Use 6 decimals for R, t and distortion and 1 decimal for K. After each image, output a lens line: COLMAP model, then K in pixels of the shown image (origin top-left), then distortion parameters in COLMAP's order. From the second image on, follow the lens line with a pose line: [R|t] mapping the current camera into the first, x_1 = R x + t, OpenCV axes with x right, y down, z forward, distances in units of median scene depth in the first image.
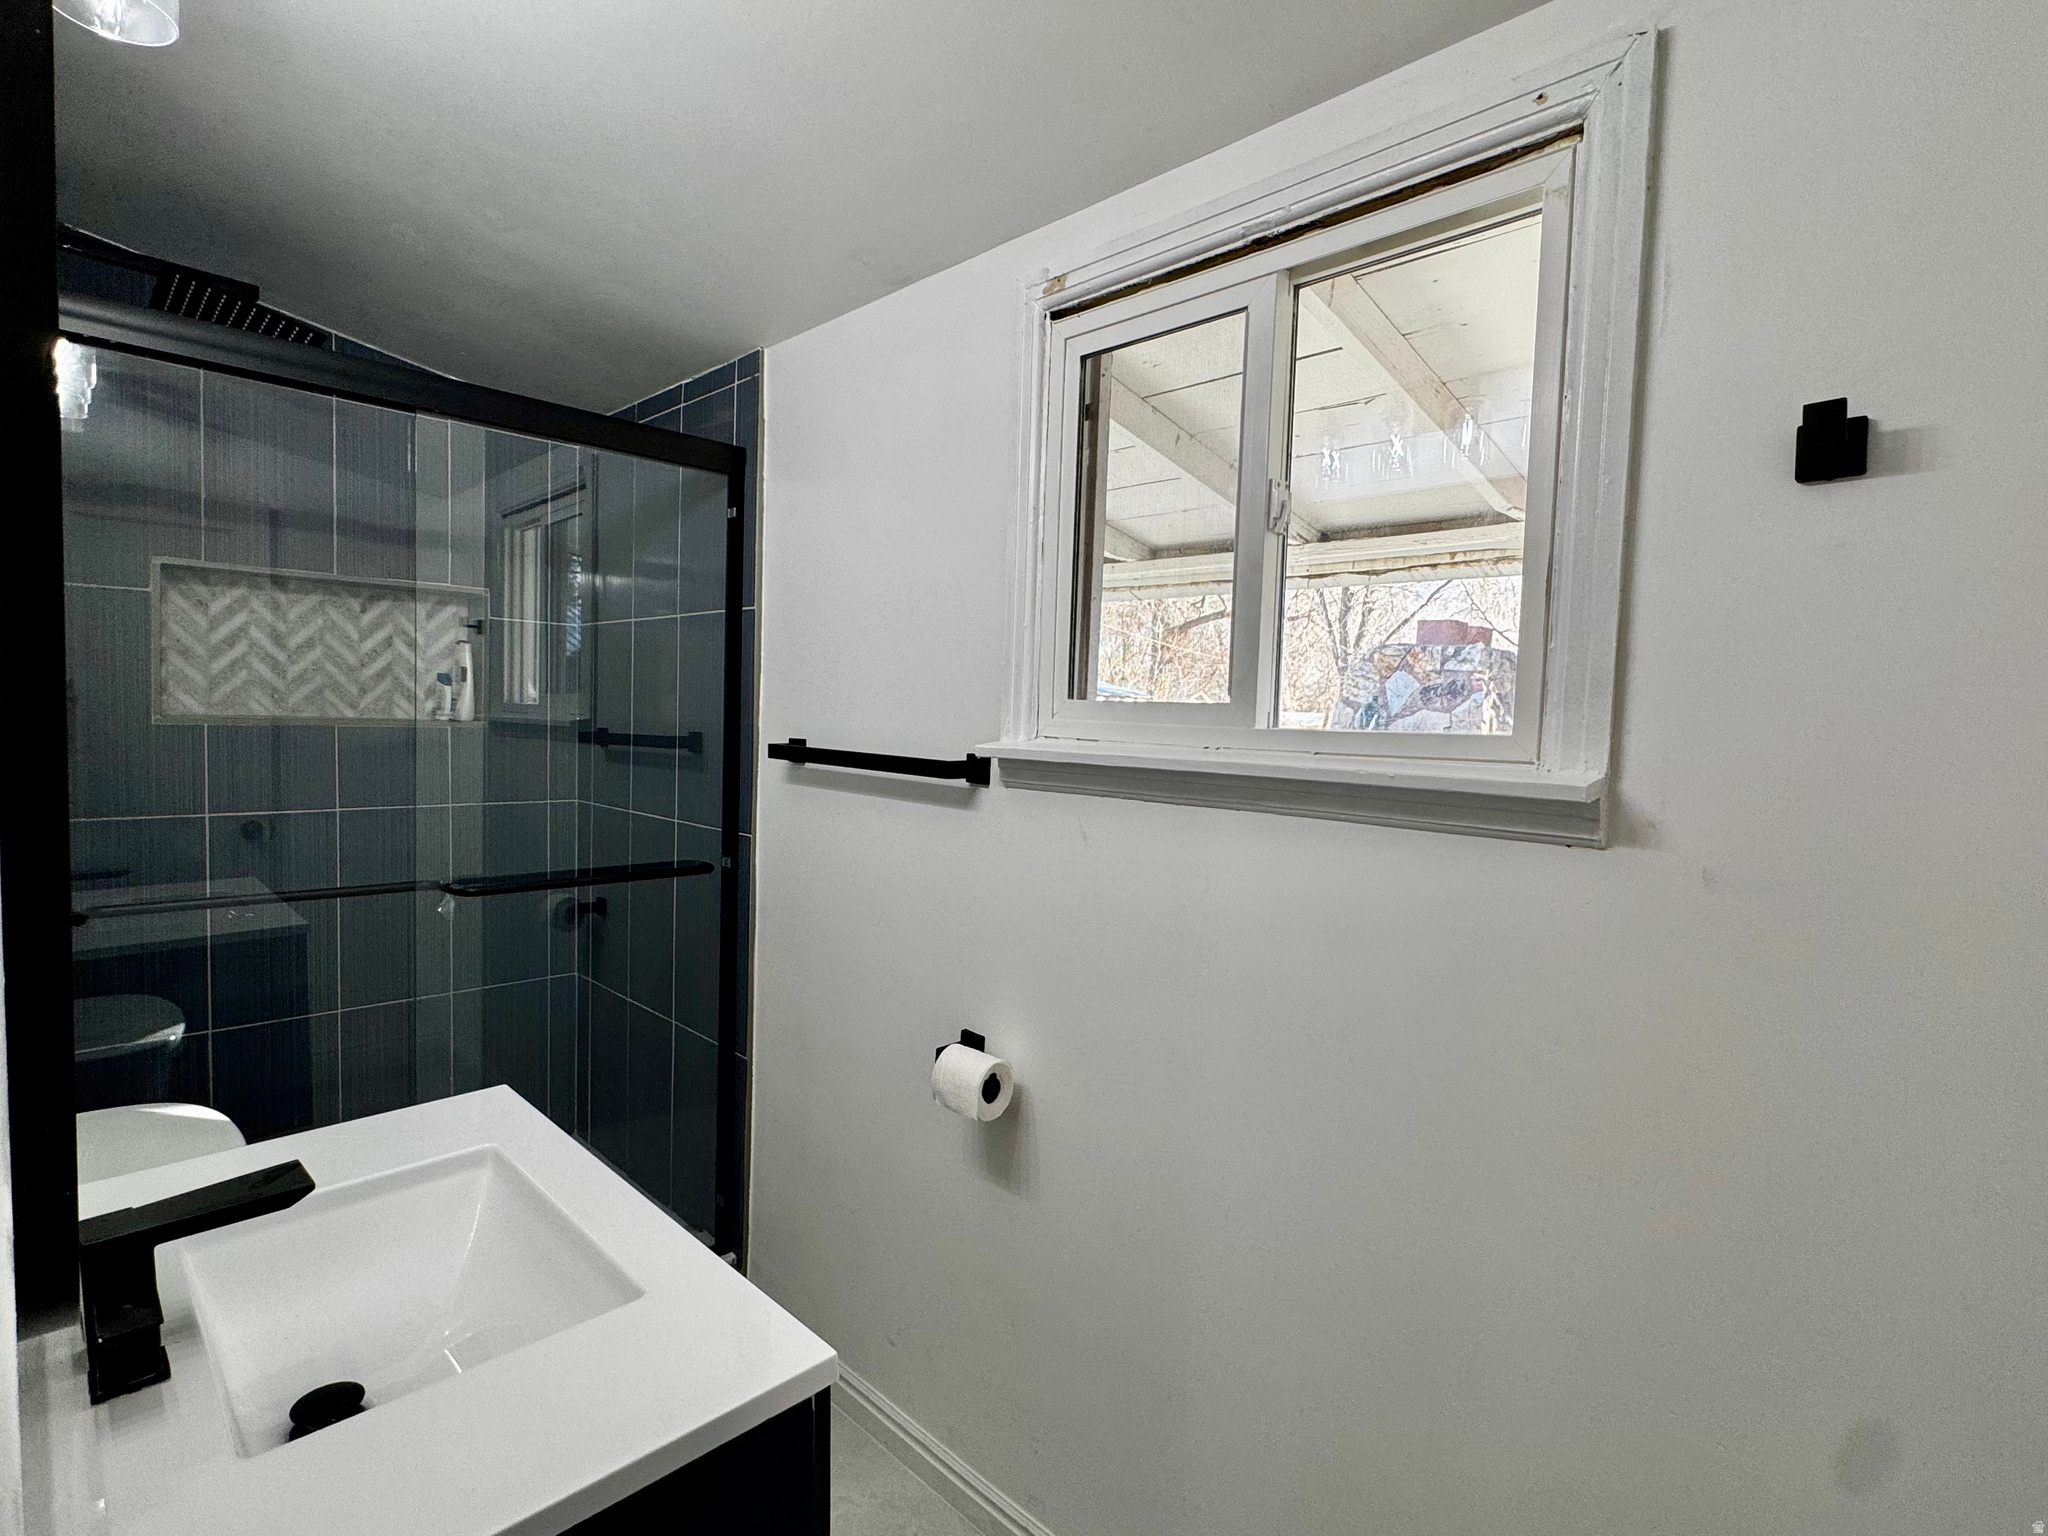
lens RADIAL K [[1021.7, 0, 1024.0], [0, 1021.7, 768.0], [0, 0, 1]] dist [-0.002170, -0.000150]
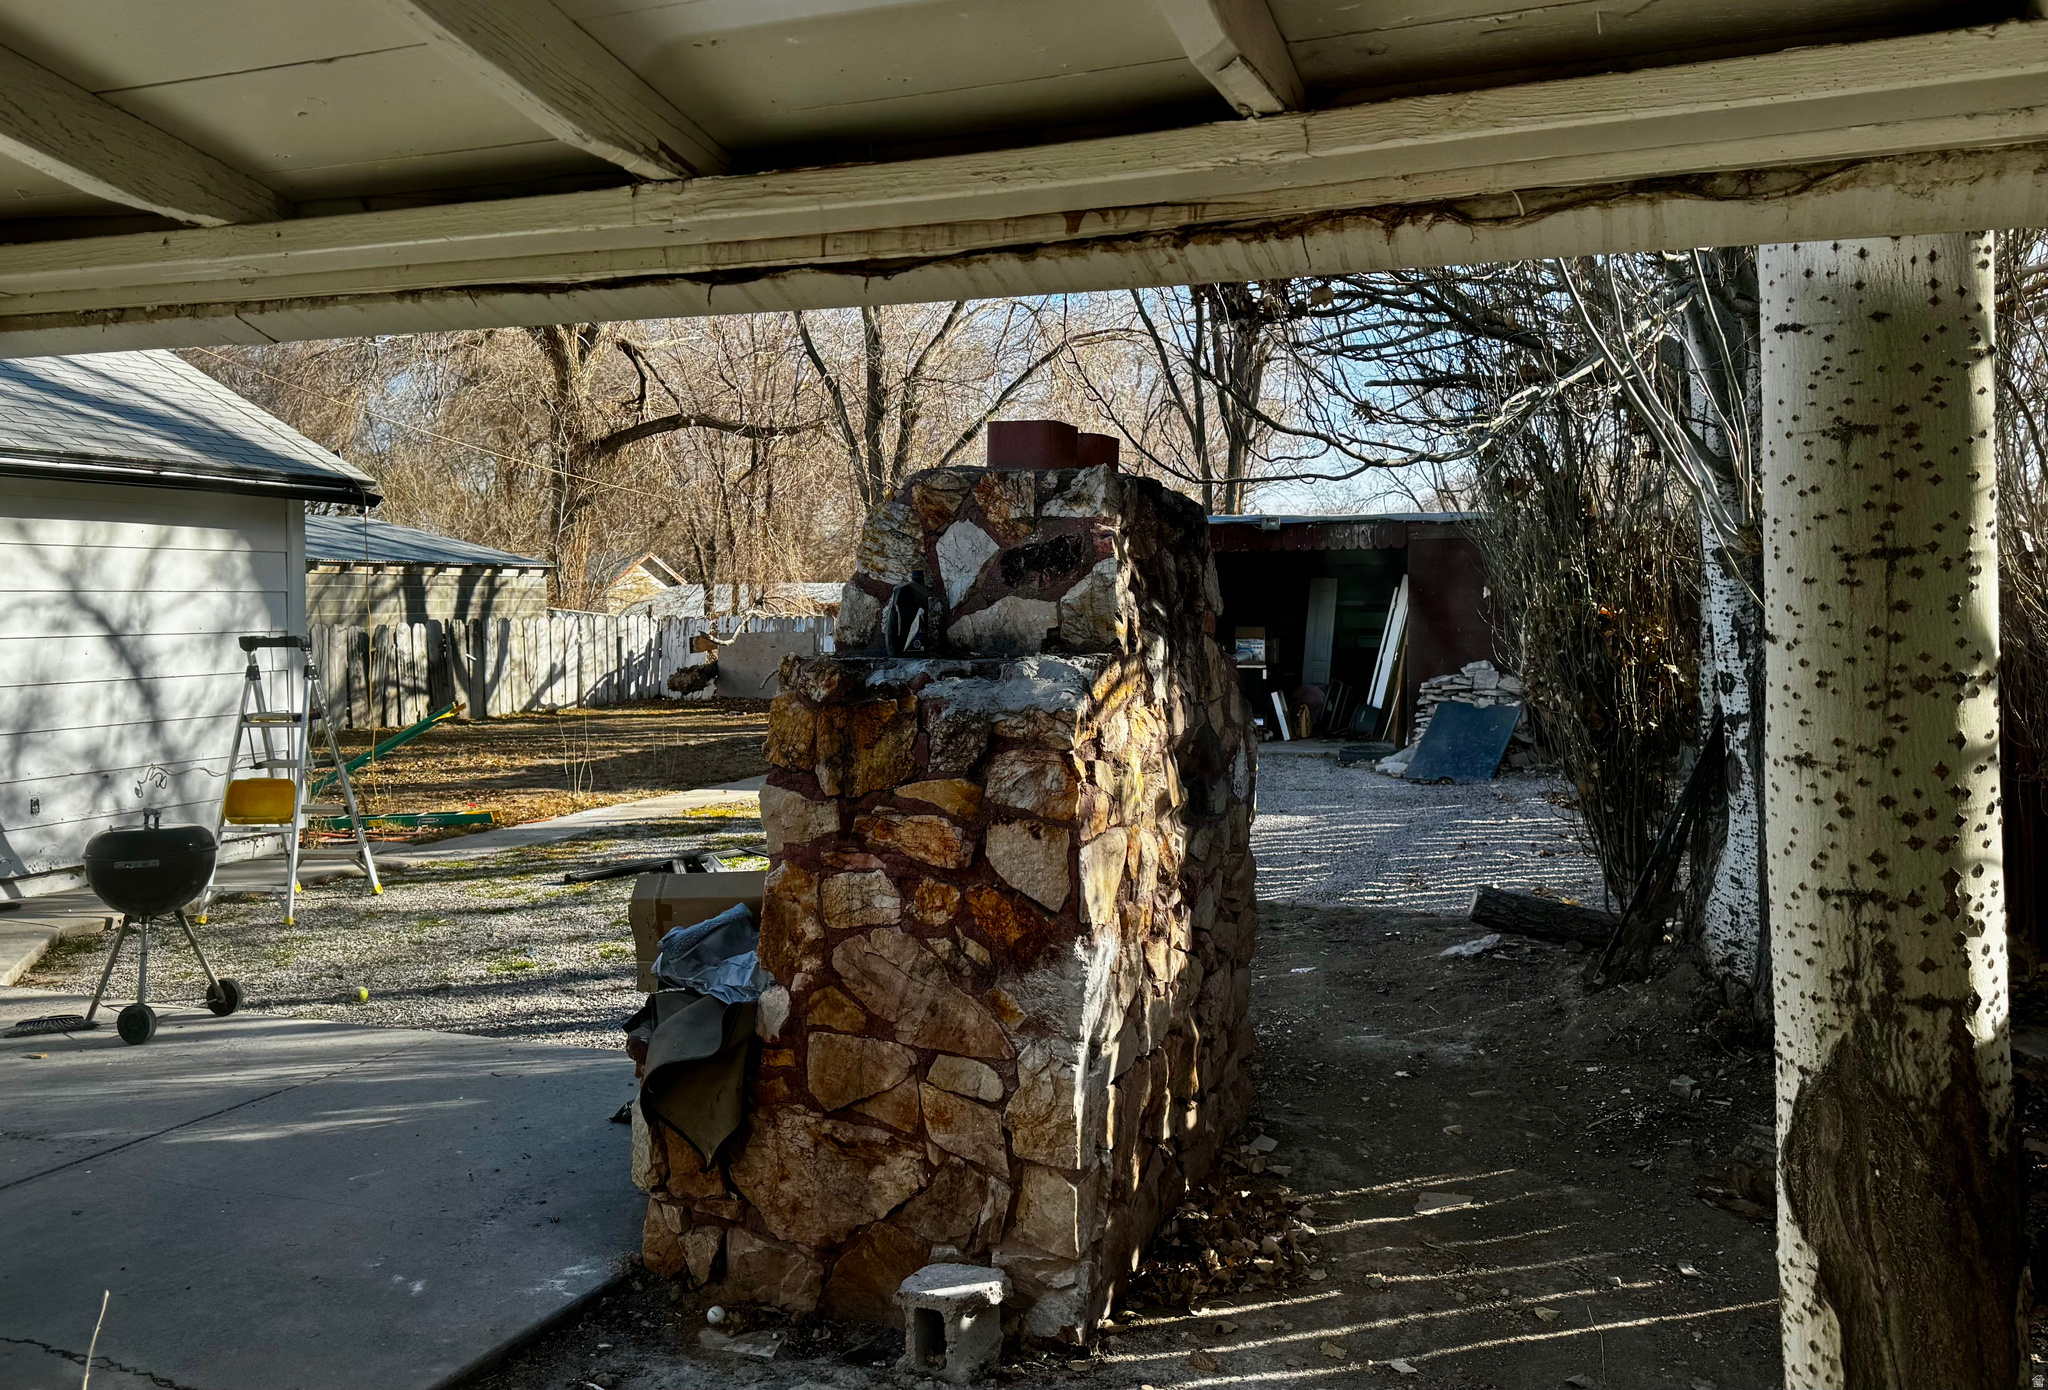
lens RADIAL K [[1740.3, 0, 1024.0], [0, 1740.3, 695.0], [0, 0, 1]] dist [0.004743, 0.000911]
pose [[0.926536, -0.050787, 0.372762, 0.070479], [0.048310, 0.998704, 0.015991, -0.020683], [-0.373092, 0.003191, 0.927789, 0.186993]]
